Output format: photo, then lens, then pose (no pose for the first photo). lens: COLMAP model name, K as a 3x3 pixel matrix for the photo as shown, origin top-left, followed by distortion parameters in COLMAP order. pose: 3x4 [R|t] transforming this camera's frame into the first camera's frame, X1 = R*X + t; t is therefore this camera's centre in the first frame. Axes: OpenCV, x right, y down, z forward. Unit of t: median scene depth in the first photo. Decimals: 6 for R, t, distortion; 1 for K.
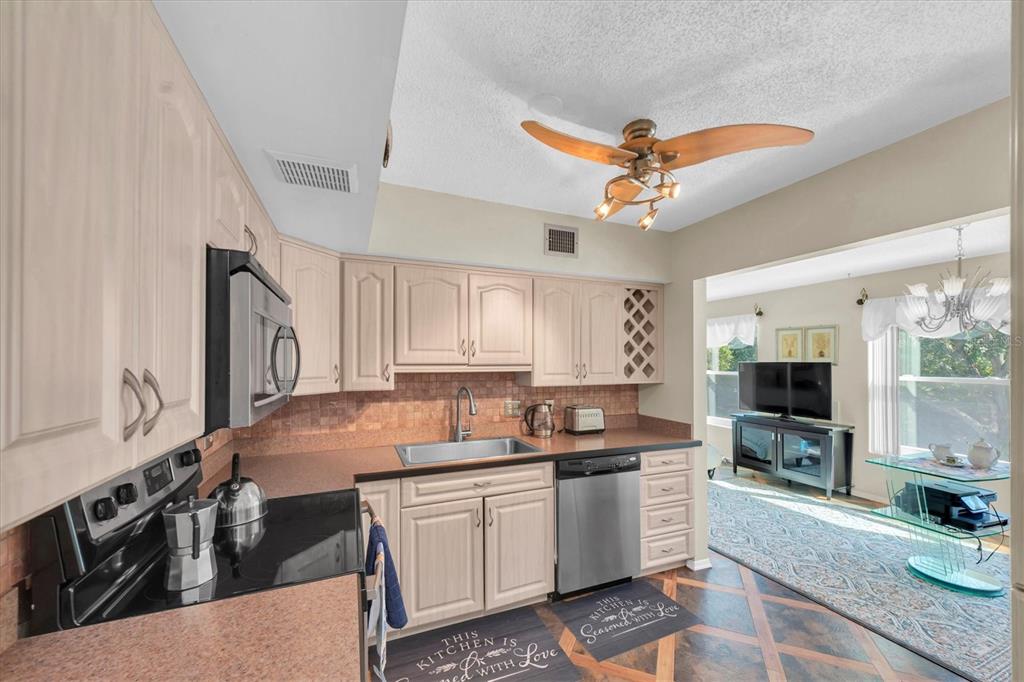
lens RADIAL K [[410.8, 0, 508.8], [0, 410.8, 359.5], [0, 0, 1]] dist [0.018865, -0.005143]
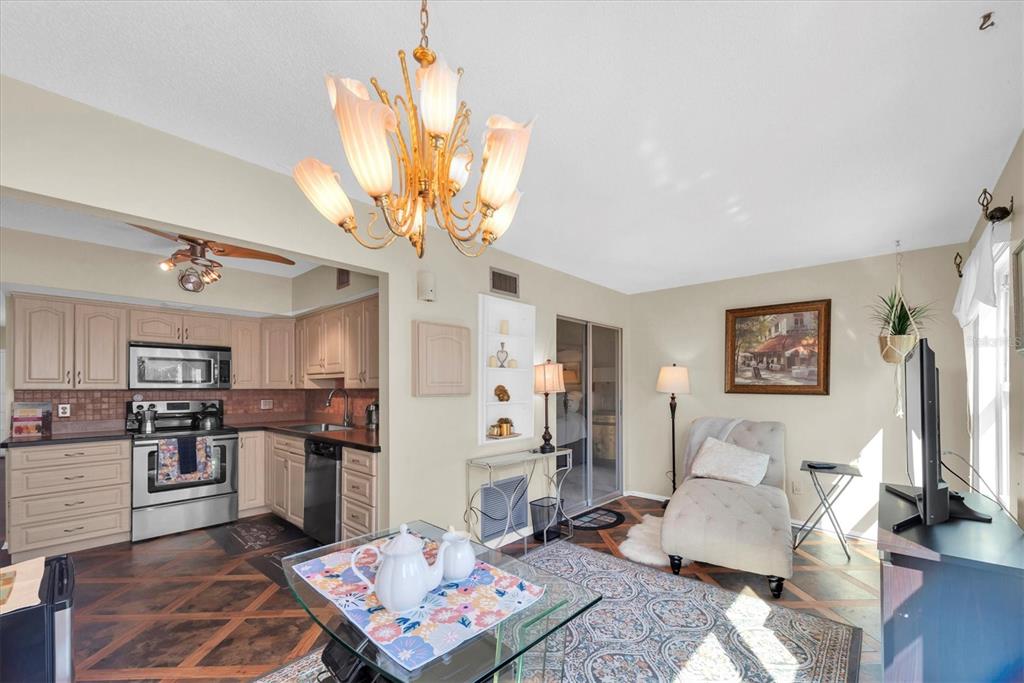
lens RADIAL K [[417.5, 0, 515.4], [0, 417.5, 384.2], [0, 0, 1]] dist [-0.001186, -0.000439]
pose [[0.413630, -0.010850, -0.910380, 1.616163], [0.007499, 0.999936, -0.008510, 0.071652], [0.910414, -0.003307, 0.413685, 0.996587]]
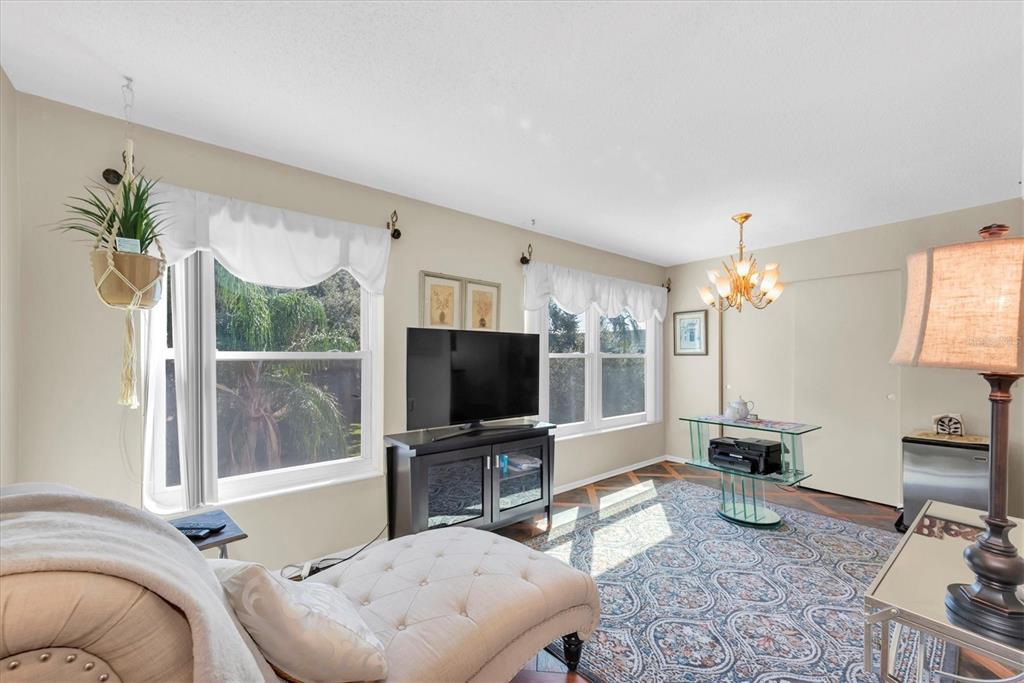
lens RADIAL K [[404.3, 0, 507.0], [0, 404.3, 362.2], [0, 0, 1]] dist [0.017973, -0.004973]
pose [[-0.284746, -0.011030, 0.958540, 0.197698], [-0.007154, 0.999930, 0.009381, 0.082308], [-0.958576, -0.004186, -0.284805, 2.109810]]
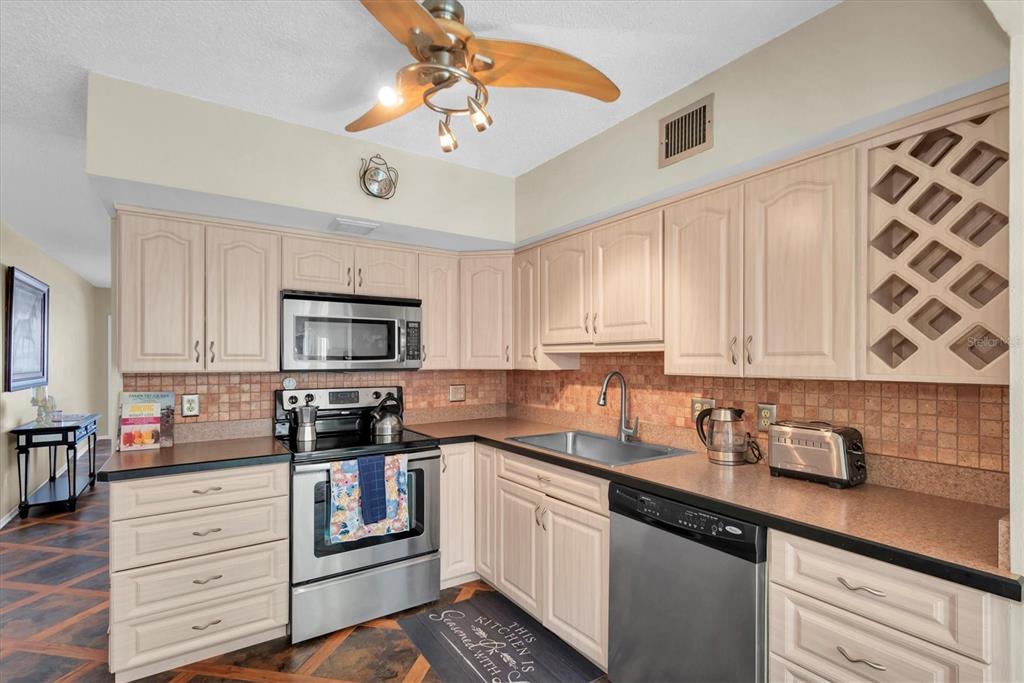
lens RADIAL K [[482.6, 0, 512.9], [0, 482.6, 358.5], [0, 0, 1]] dist [0.010118, -0.000475]
pose [[0.193471, -0.000894, -0.981106, 0.809858], [0.003249, 0.999995, -0.000271, 0.042282], [0.981101, -0.003135, 0.193472, 0.648029]]
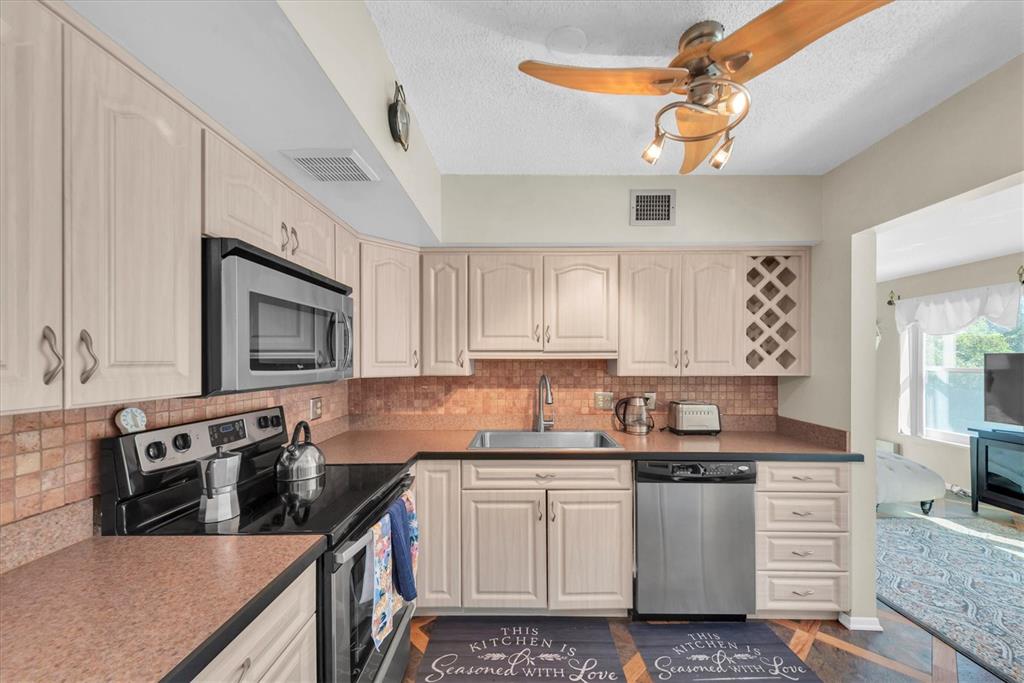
lens RADIAL K [[404.3, 0, 507.0], [0, 404.3, 362.2], [0, 0, 1]] dist [0.017973, -0.004973]
pose [[0.917691, 0.001971, -0.397289, 0.196063], [0.001559, 0.999962, 0.008562, 0.029586], [0.397291, -0.008476, 0.917654, 0.100810]]
